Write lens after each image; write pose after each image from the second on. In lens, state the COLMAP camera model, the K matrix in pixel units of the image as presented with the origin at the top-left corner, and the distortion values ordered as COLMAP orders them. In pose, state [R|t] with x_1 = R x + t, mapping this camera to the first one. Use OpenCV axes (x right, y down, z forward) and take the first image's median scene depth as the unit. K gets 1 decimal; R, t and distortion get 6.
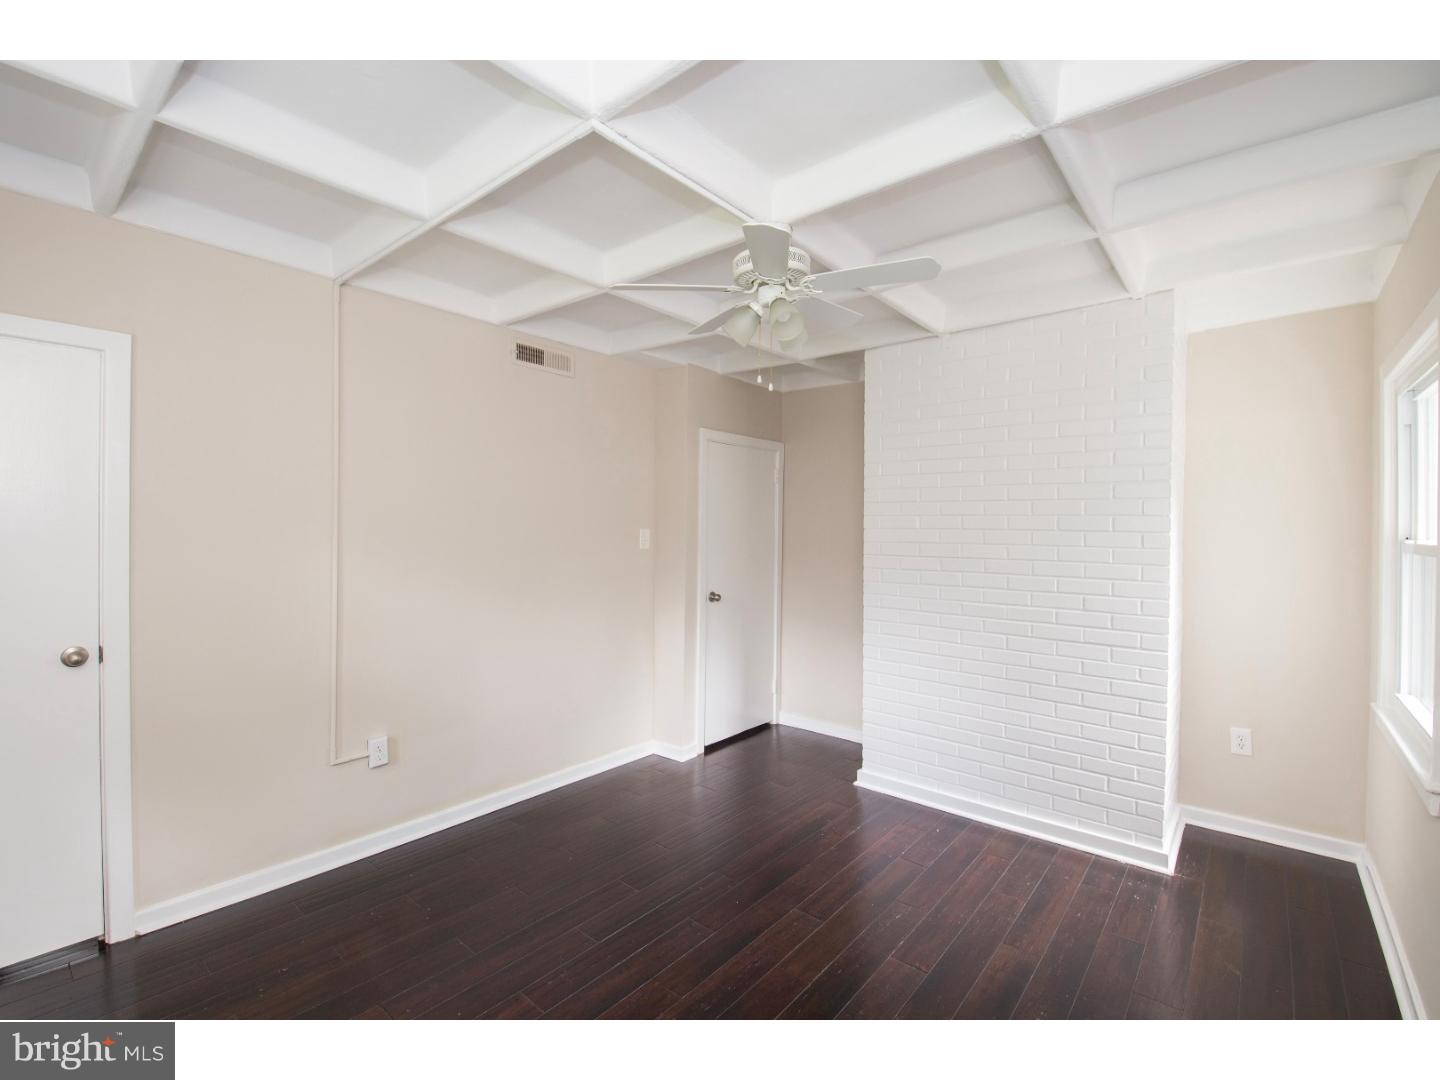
lens RADIAL K [[628.4, 0, 721.1], [0, 628.4, 533.7], [0, 0, 1]] dist [0.001262, -0.000278]
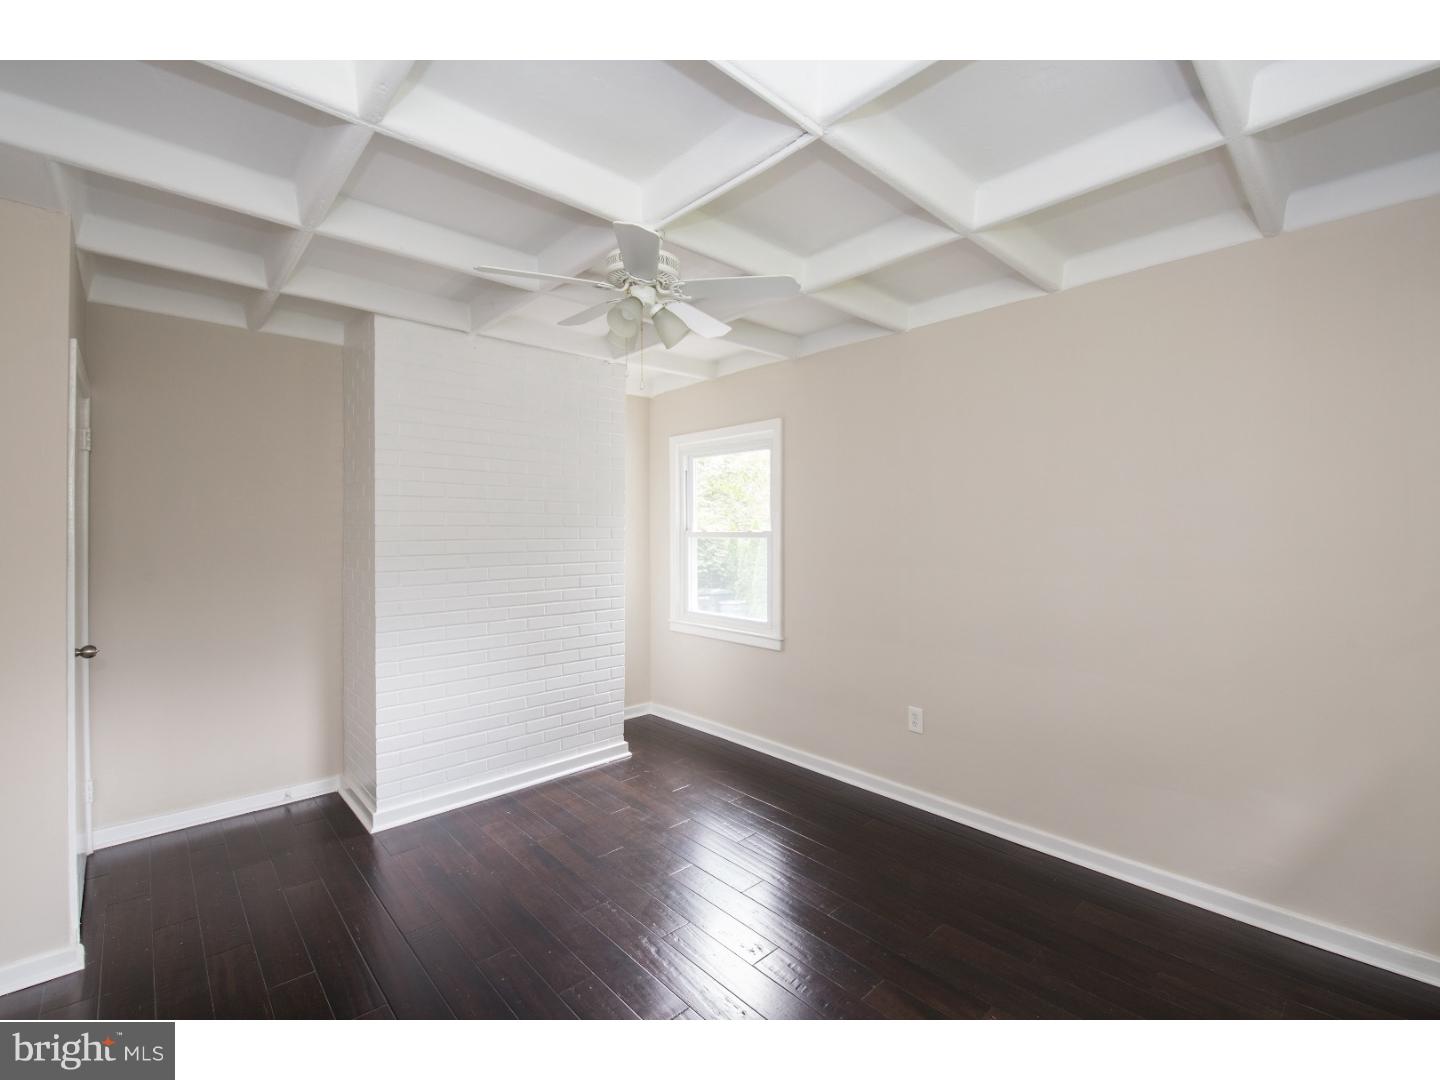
lens RADIAL K [[628.4, 0, 719.8], [0, 628.4, 532.8], [0, 0, 1]] dist [0.001262, -0.000278]
pose [[0.122261, -0.012192, 0.992423, -0.637799], [0.009791, 0.999891, 0.011077, -0.003173], [-0.992450, 0.008363, 0.122367, 0.508805]]
